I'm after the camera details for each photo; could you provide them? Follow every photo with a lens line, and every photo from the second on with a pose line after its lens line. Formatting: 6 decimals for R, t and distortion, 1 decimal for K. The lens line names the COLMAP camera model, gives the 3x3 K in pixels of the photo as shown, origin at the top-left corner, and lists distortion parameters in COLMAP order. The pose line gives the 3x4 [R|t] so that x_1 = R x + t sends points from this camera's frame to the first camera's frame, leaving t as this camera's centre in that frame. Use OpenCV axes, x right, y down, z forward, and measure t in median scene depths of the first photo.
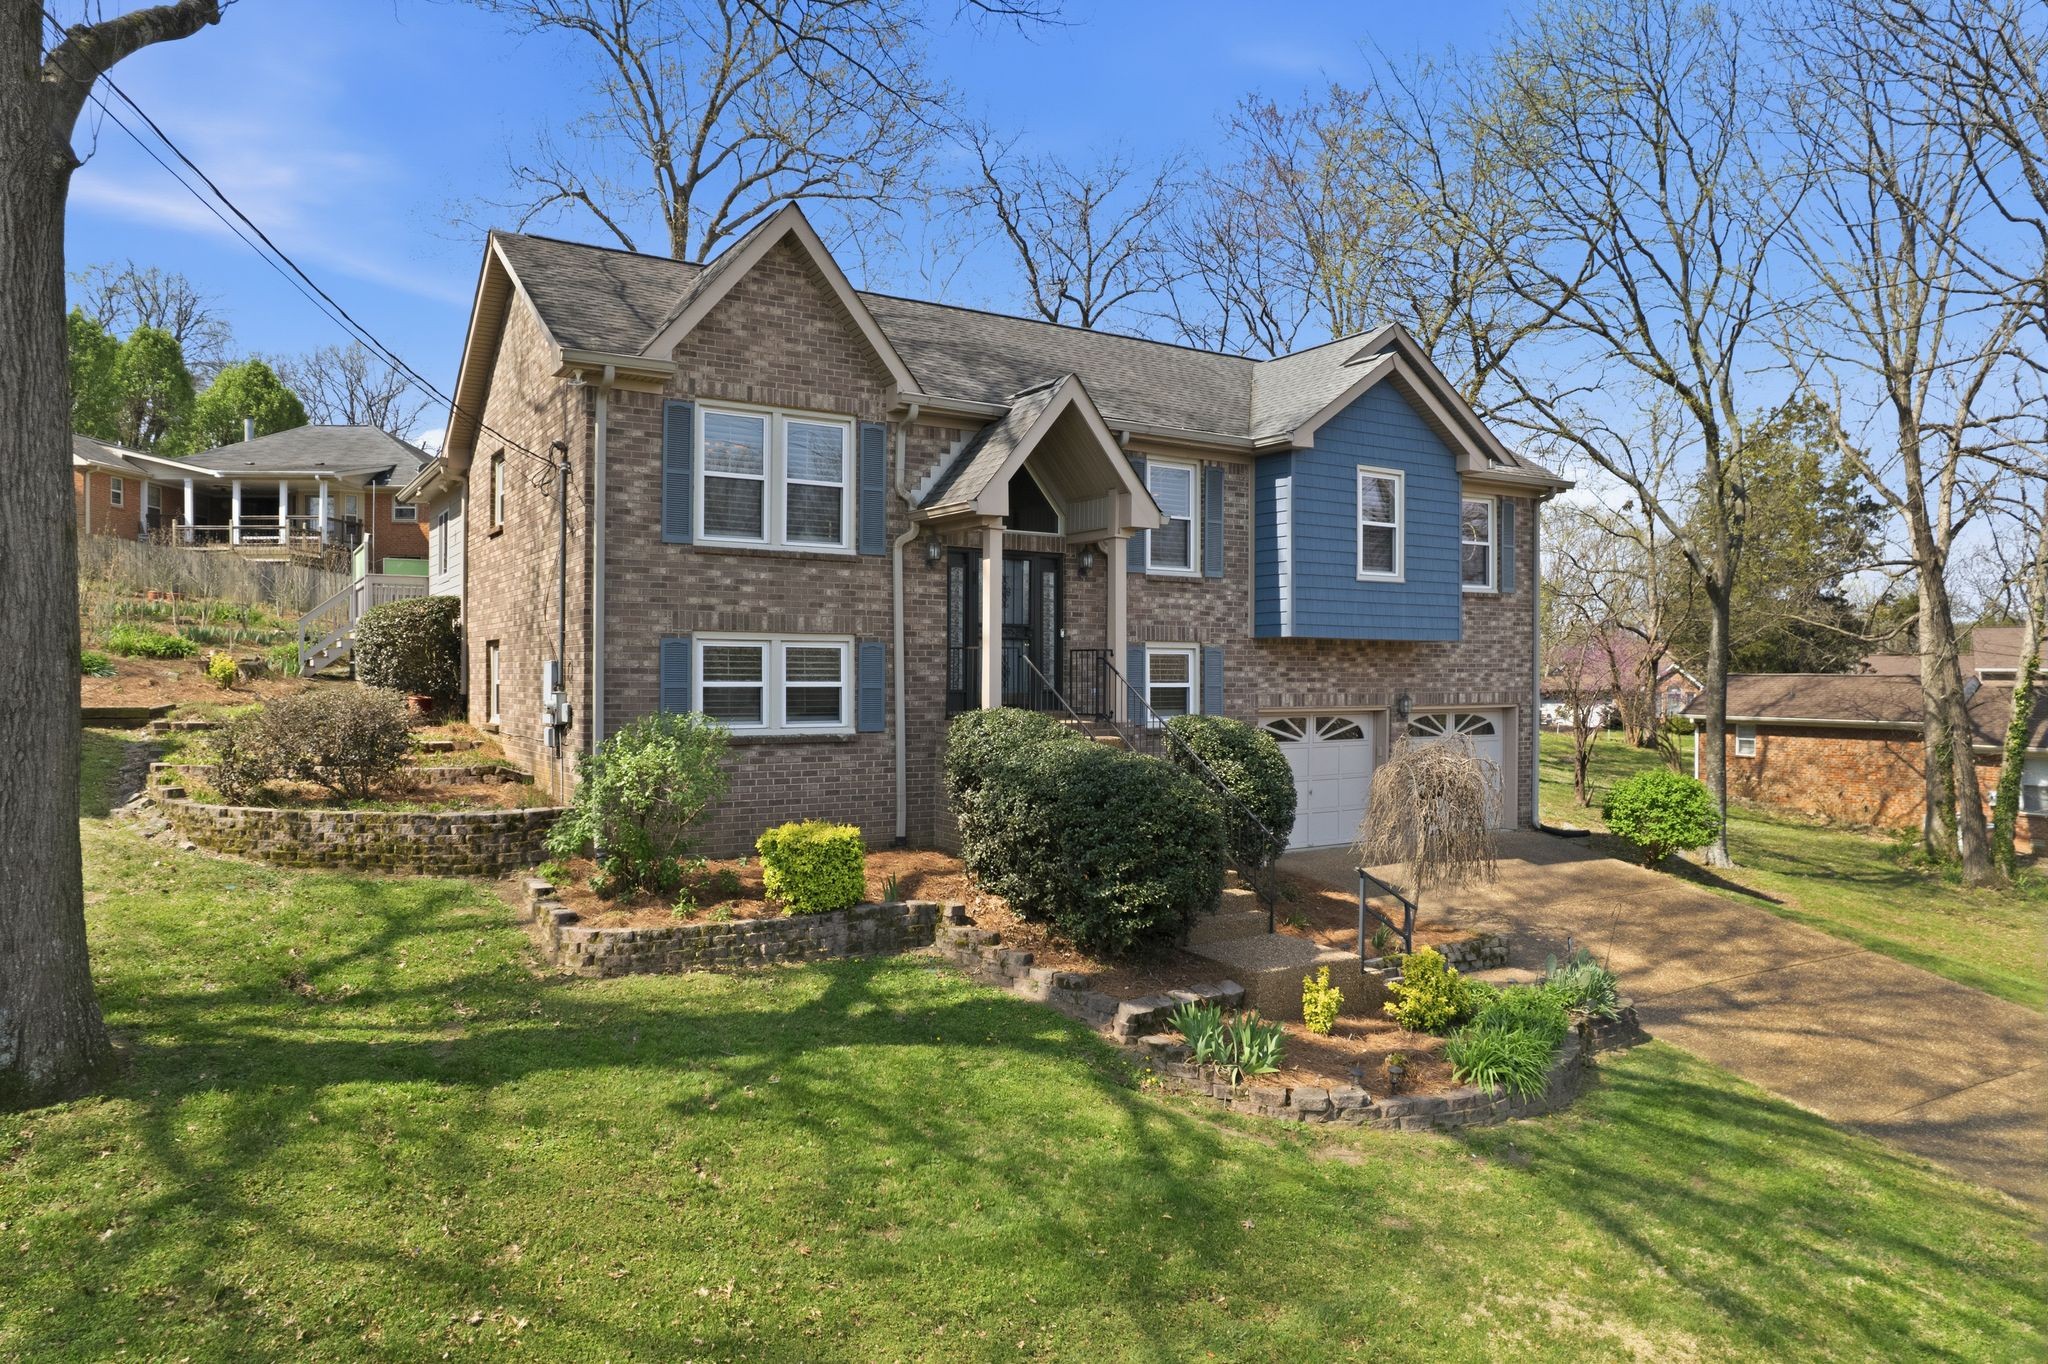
lens RADIAL K [[890.6, 0, 987.9], [0, 890.6, 680.2], [0, 0, 1]] dist [-0.007489, -0.000815]
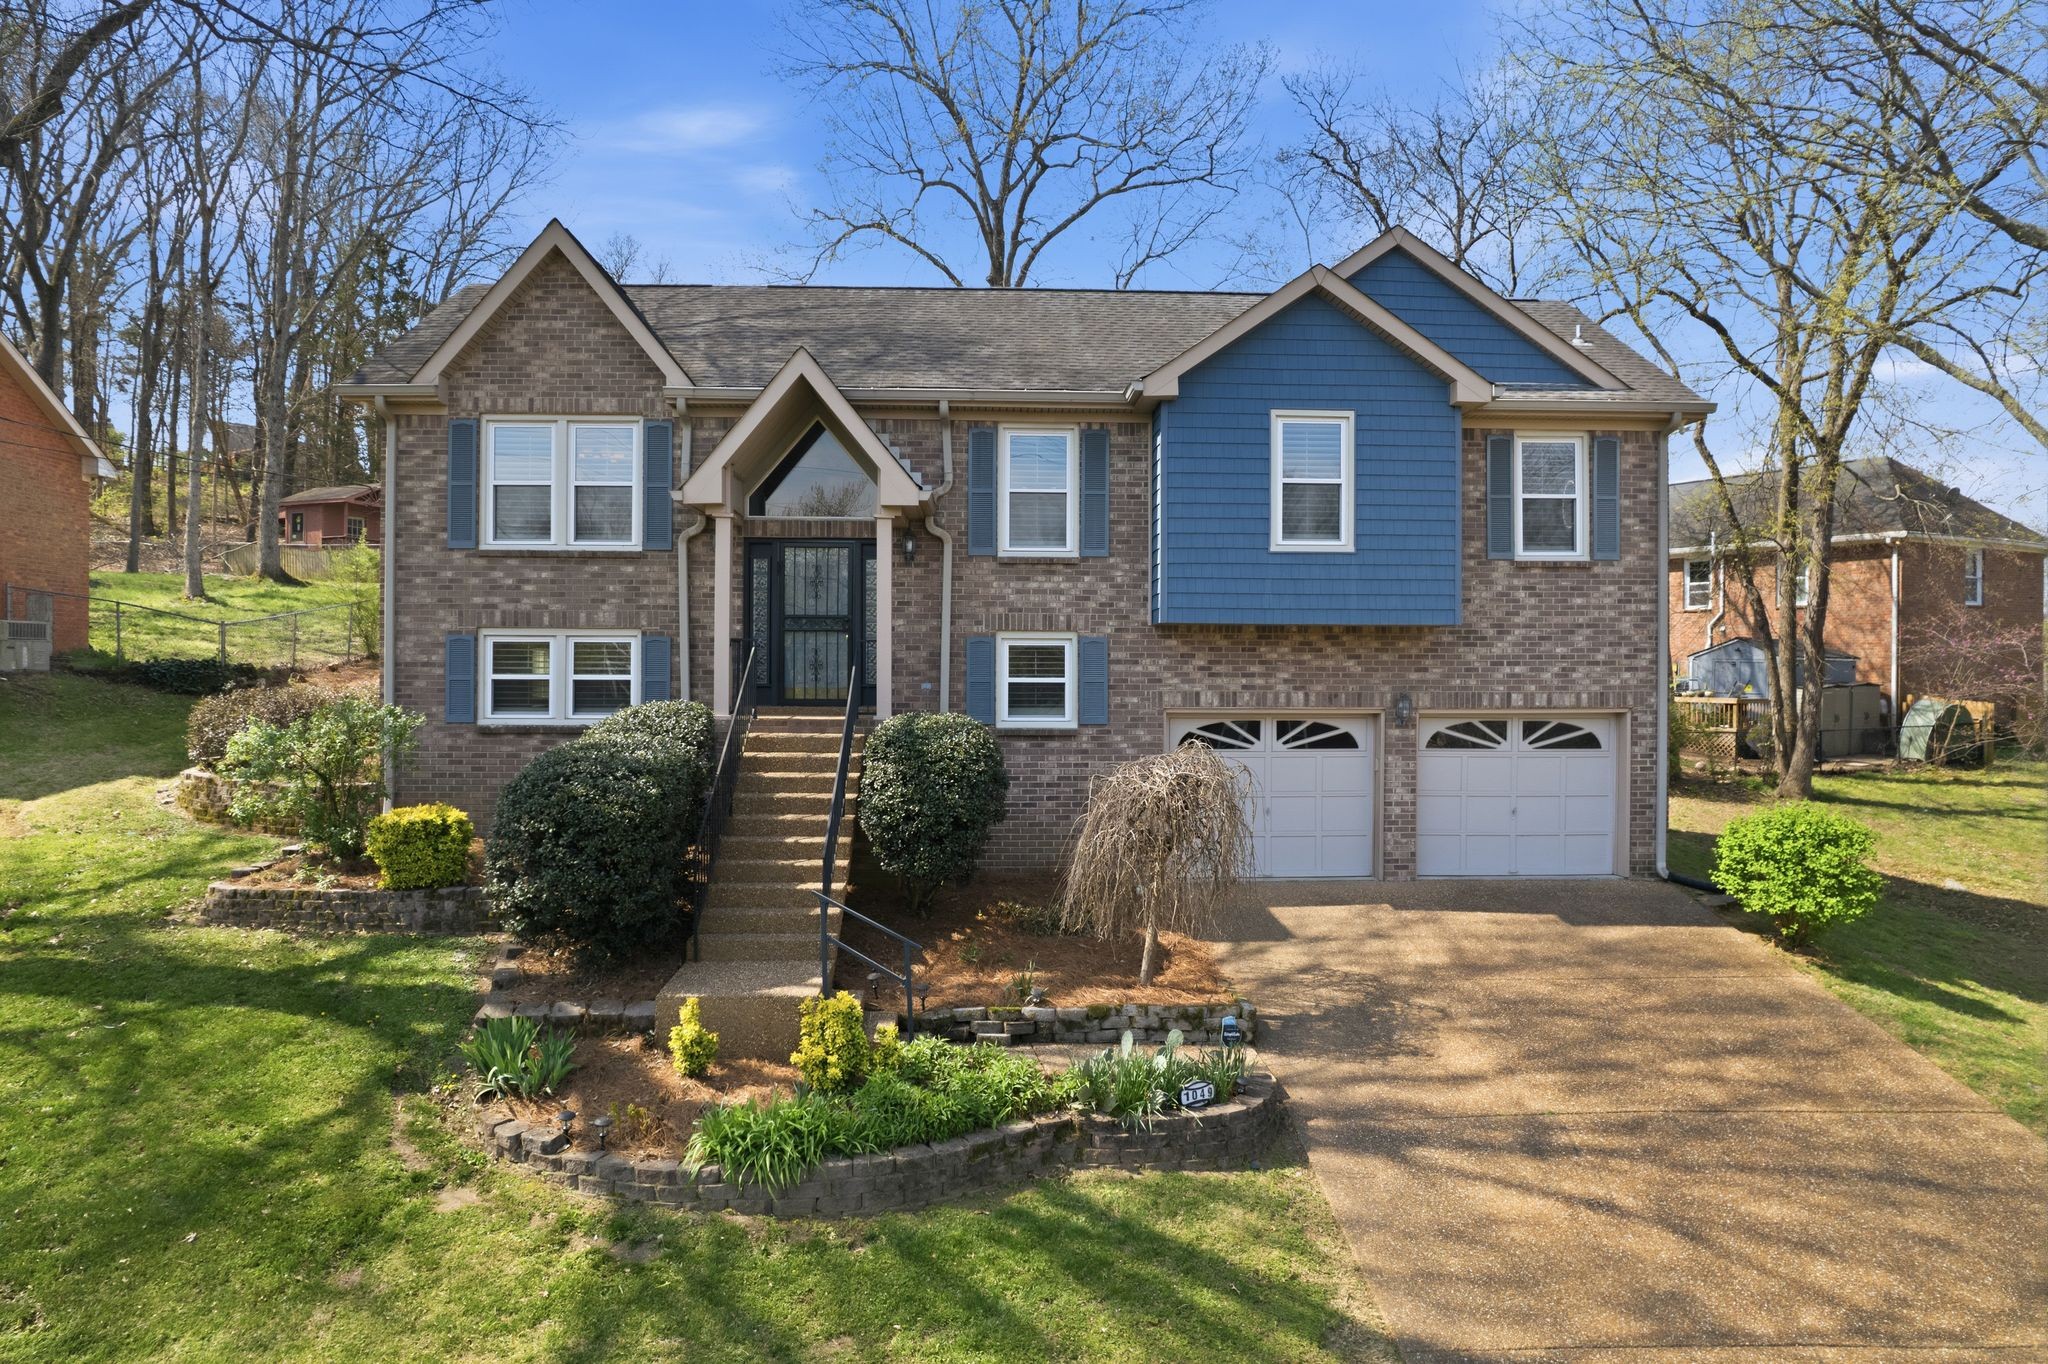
lens RADIAL K [[890.6, 0, 1023.9], [0, 890.6, 686.5], [0, 0, 1]] dist [-0.007489, -0.000815]
pose [[0.933903, 0.002077, -0.357520, 0.629980], [-0.001632, 0.999997, 0.001547, 0.012854], [0.357522, -0.000861, 0.933904, 0.201476]]
